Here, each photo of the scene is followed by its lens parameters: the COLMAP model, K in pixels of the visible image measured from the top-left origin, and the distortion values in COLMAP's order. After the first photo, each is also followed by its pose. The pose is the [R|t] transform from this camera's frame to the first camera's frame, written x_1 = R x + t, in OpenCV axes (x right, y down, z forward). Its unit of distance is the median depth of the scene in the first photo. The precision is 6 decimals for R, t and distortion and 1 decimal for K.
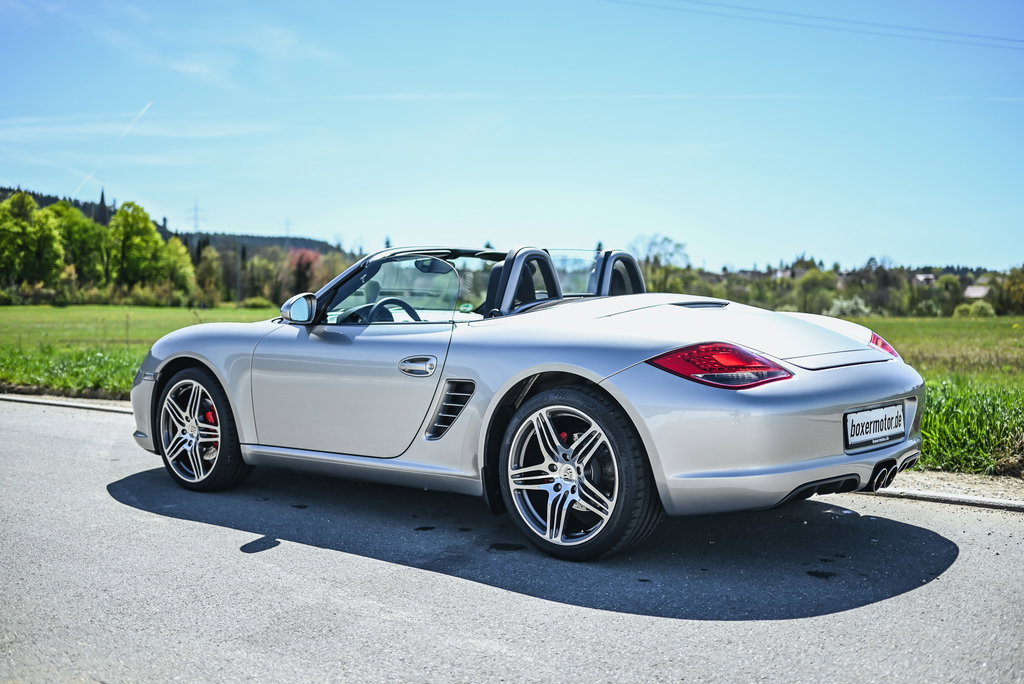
lens RADIAL K [[1169.4, 0, 512.6], [0, 1169.4, 341.1], [0, 0, 1]] dist [0.000500, 0.005748]
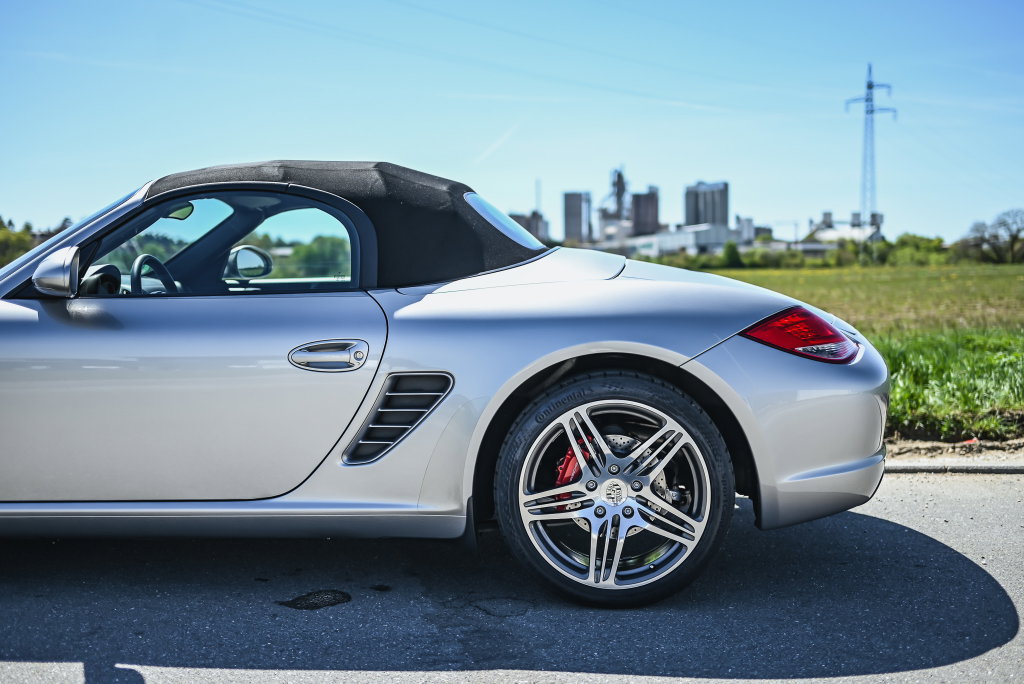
lens RADIAL K [[1214.7, 0, 512.4], [0, 1214.7, 343.1], [0, 0, 1]] dist [-0.000800, 0.010969]
pose [[0.798262, -0.045925, 0.600556, -0.454129], [0.027425, 0.998826, 0.039927, -0.011761], [-0.601685, -0.015402, 0.798585, 0.428821]]
